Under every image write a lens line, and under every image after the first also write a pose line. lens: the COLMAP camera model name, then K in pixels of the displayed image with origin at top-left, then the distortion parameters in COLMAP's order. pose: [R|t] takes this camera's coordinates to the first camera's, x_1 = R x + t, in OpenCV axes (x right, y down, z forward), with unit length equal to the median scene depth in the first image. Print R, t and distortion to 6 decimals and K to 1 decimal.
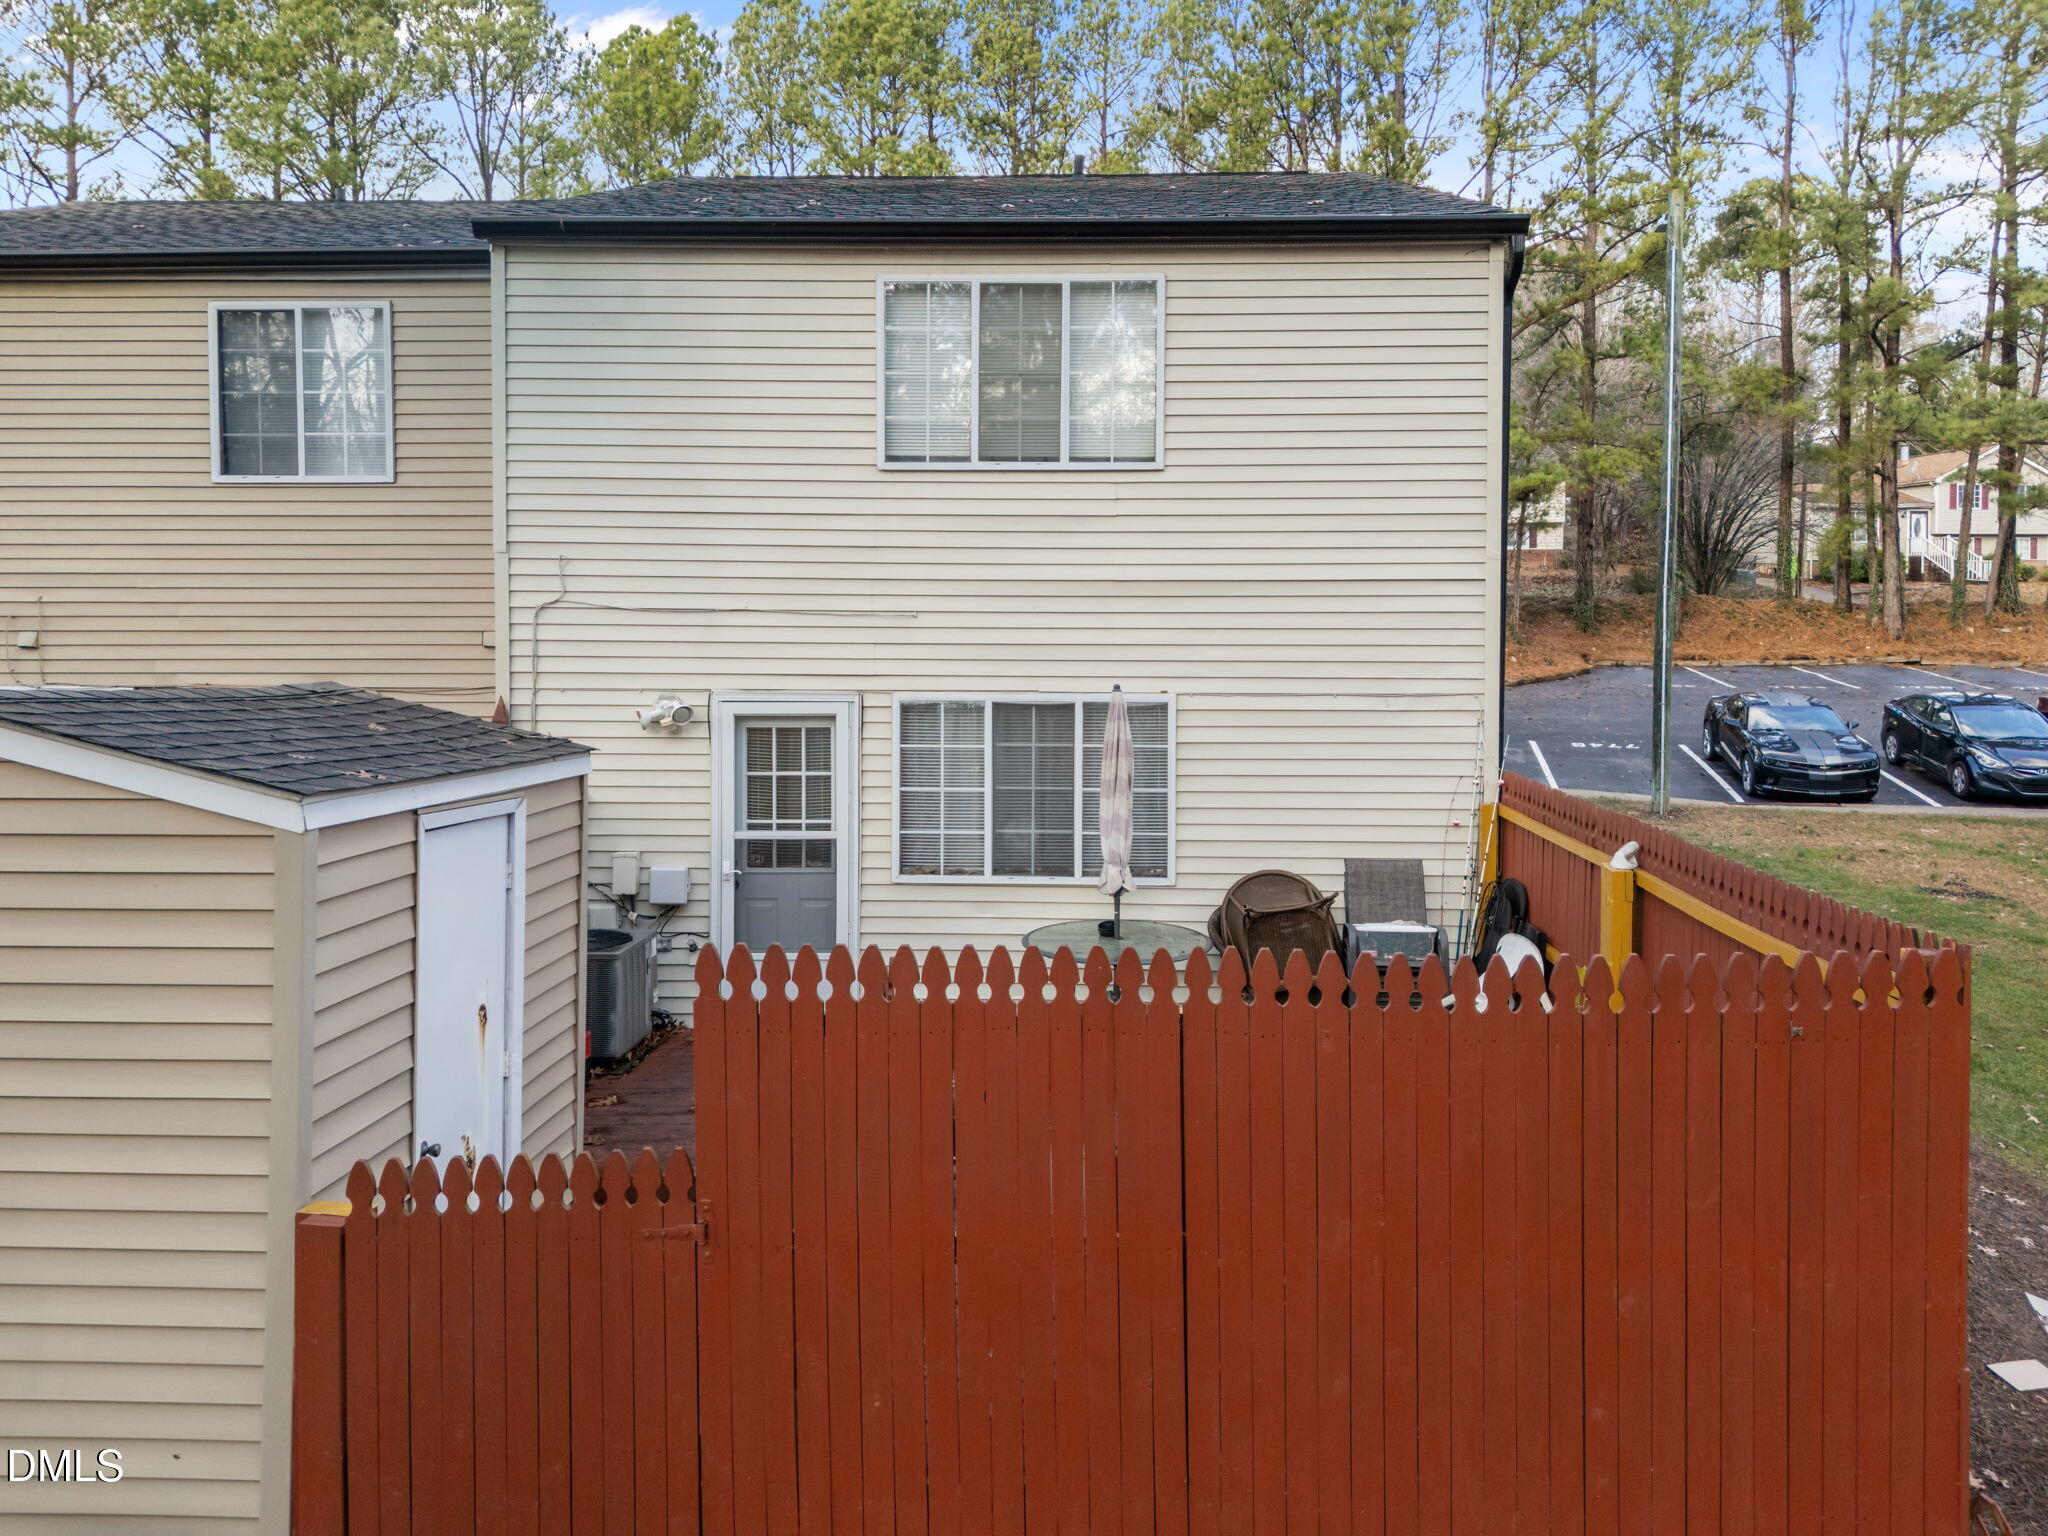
lens RADIAL K [[1515.8, 0, 1009.6], [0, 1515.8, 684.5], [0, 0, 1]] dist [0.061329, -0.043474]
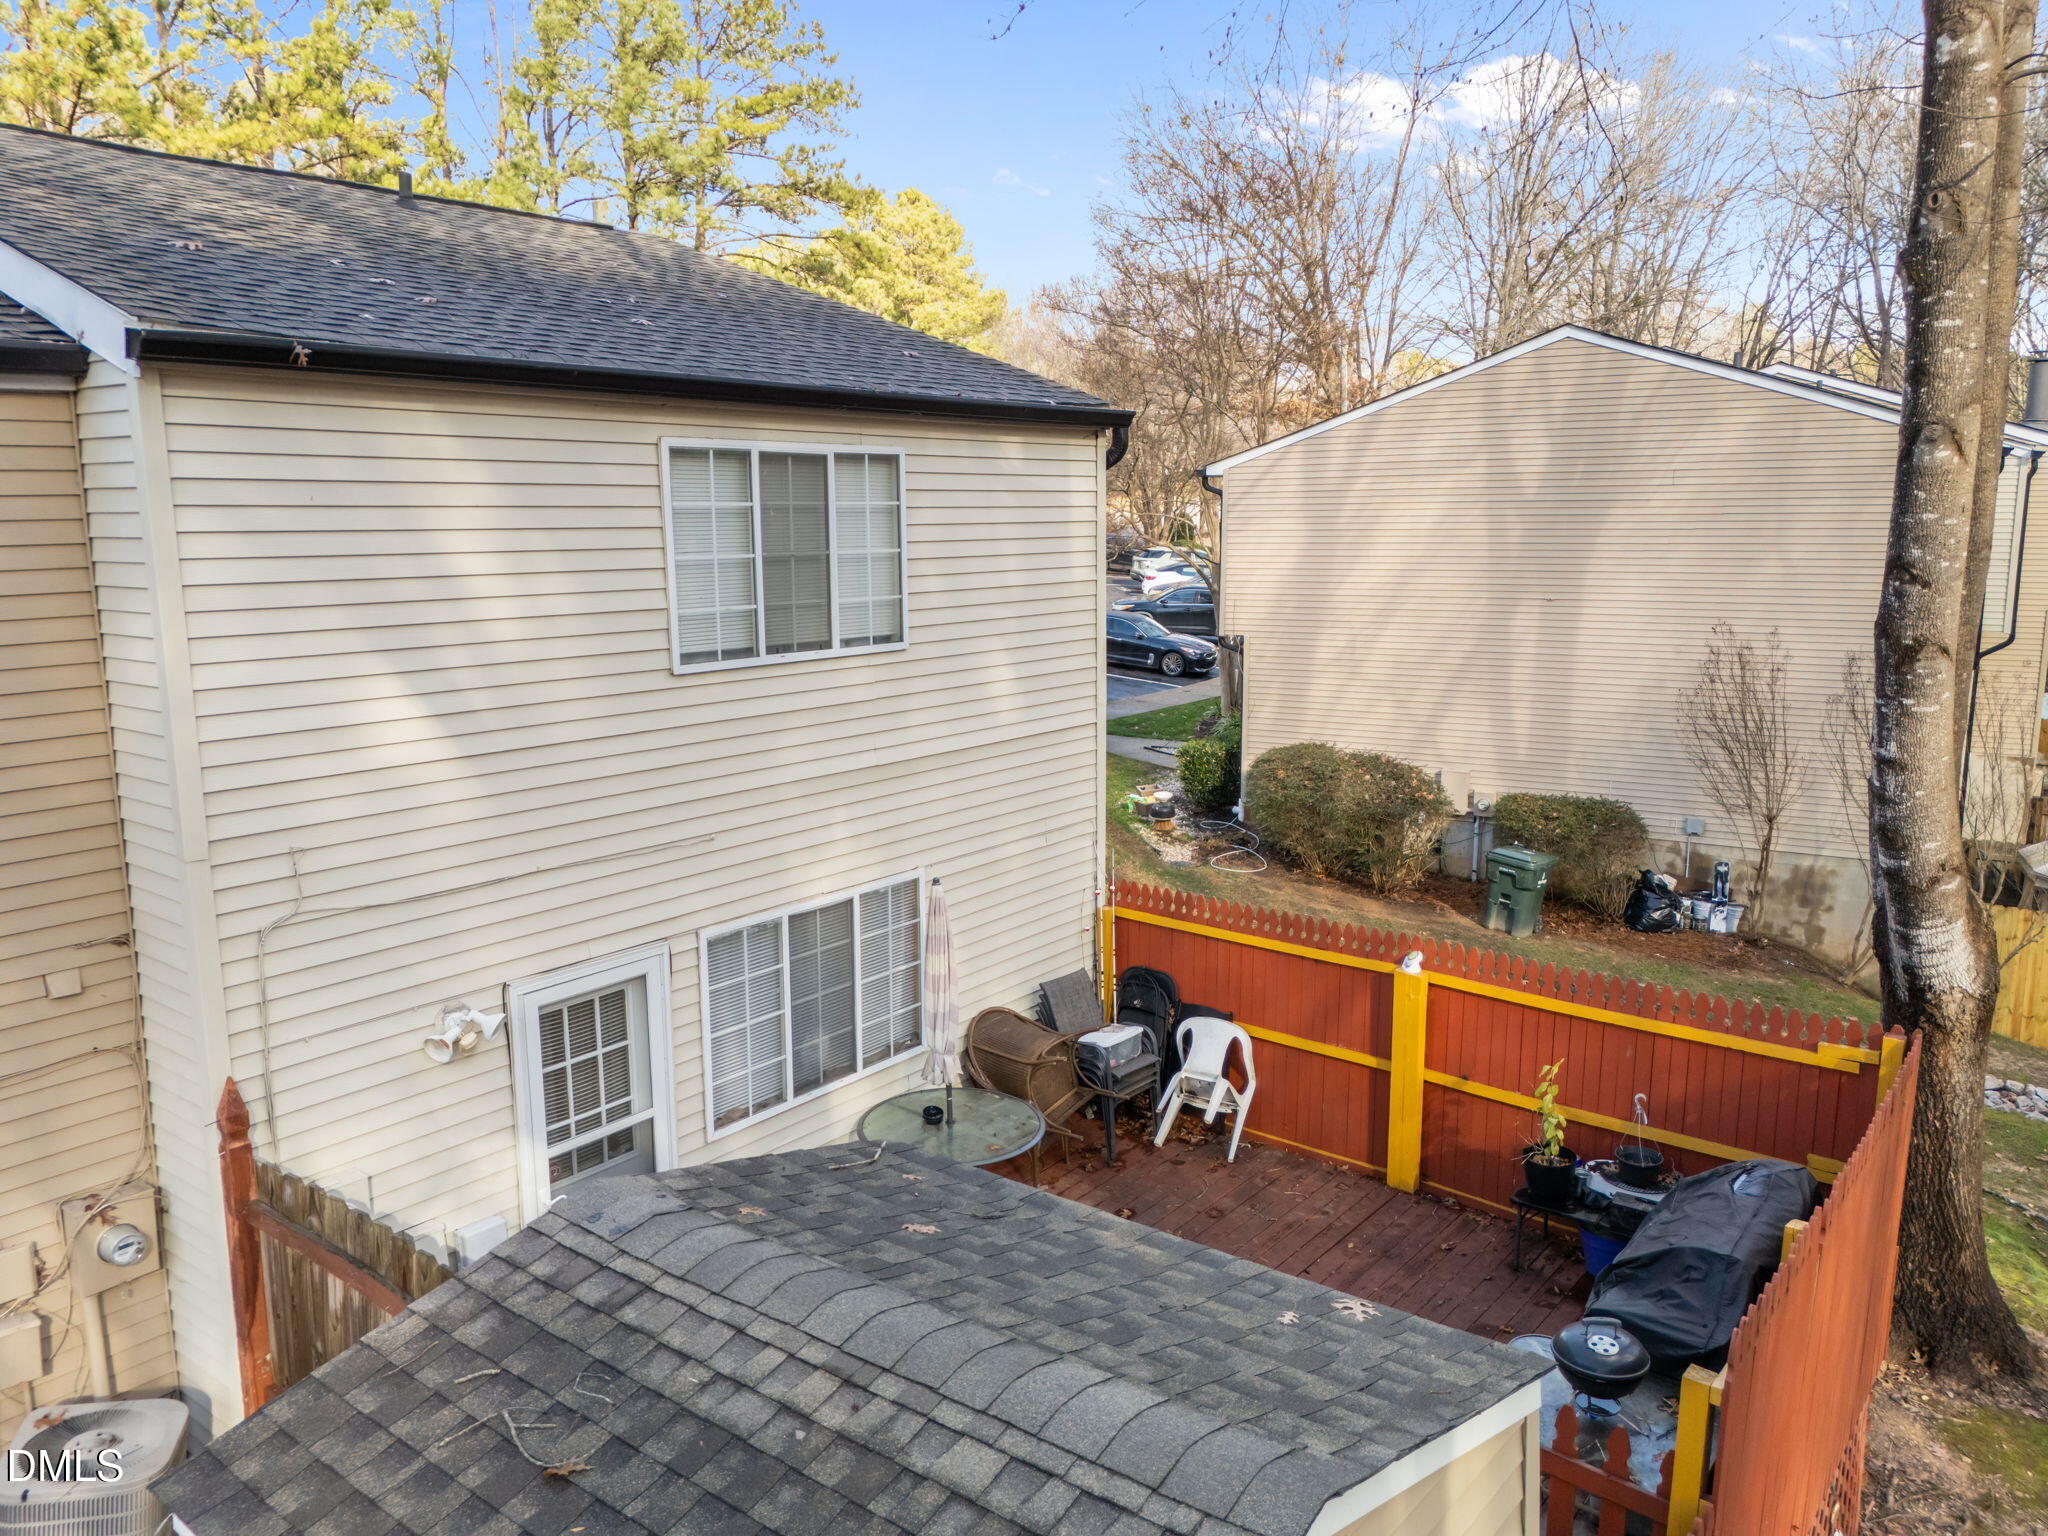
lens RADIAL K [[1515.8, 0, 1022.3], [0, 1515.8, 772.0], [0, 0, 1]] dist [0.061329, -0.043474]
pose [[0.585489, -0.150984, 0.796496, -0.640421], [0.040691, 0.986738, 0.157136, -0.210673], [-0.809658, -0.059591, 0.583868, 0.358057]]
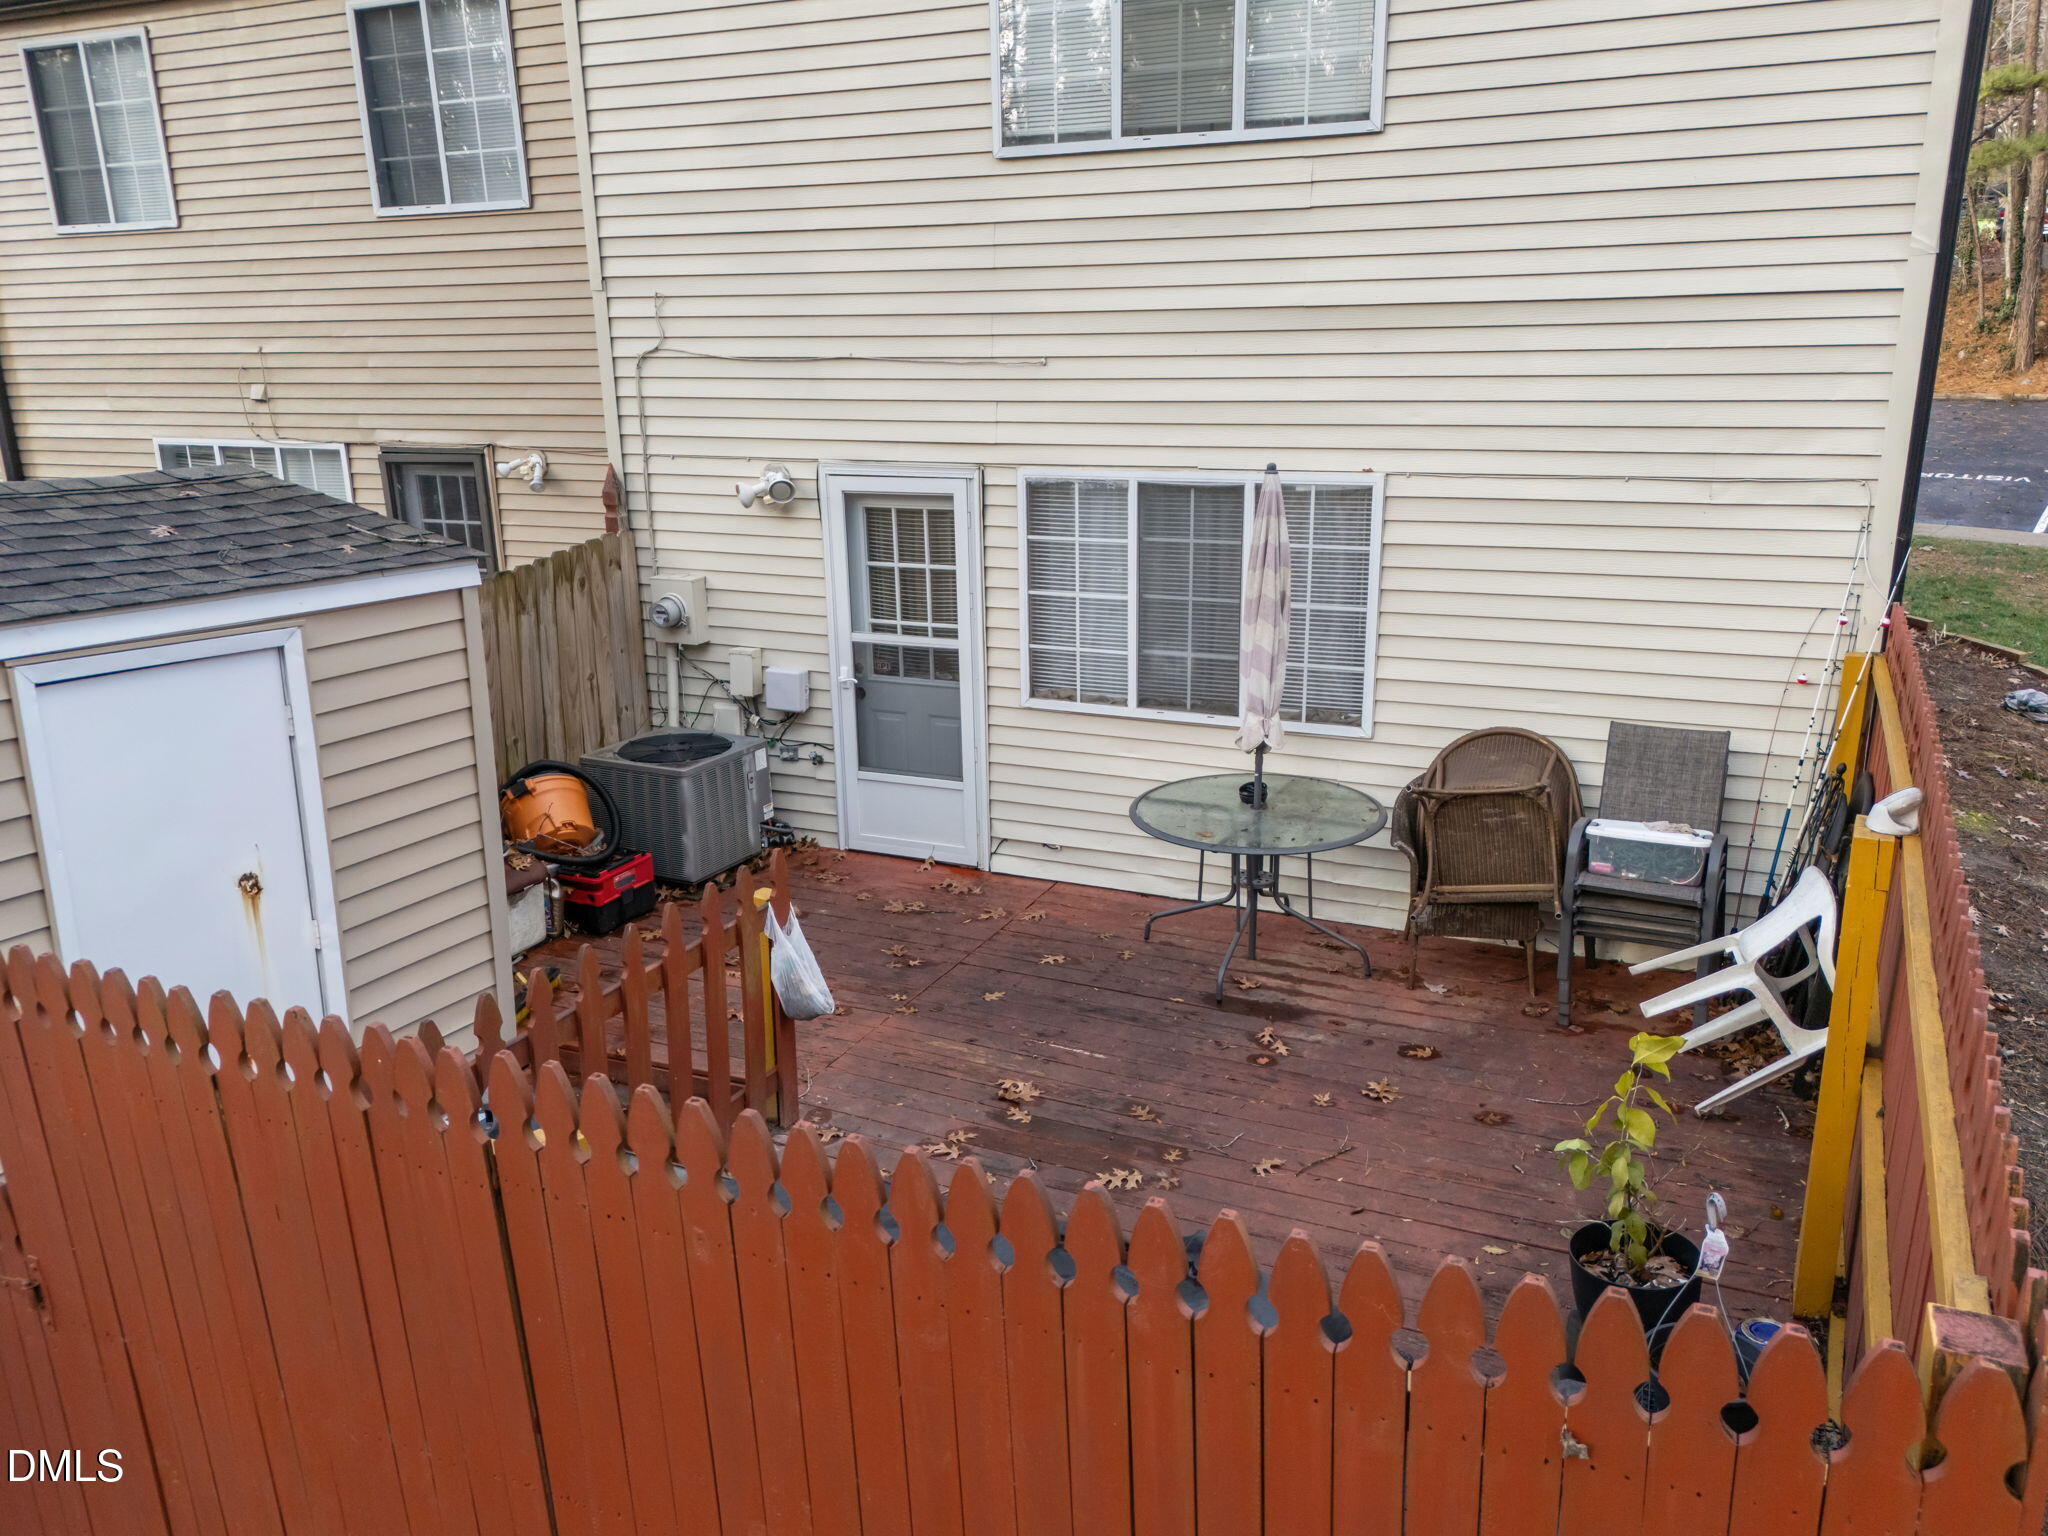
lens RADIAL K [[1515.8, 0, 1024.7], [0, 1515.8, 778.4], [0, 0, 1]] dist [0.061329, -0.043474]
pose [[0.923517, 0.089708, -0.372919, 0.231512], [0.004000, 0.969959, 0.243236, -0.029501], [0.383536, -0.226124, 0.895415, 0.267314]]
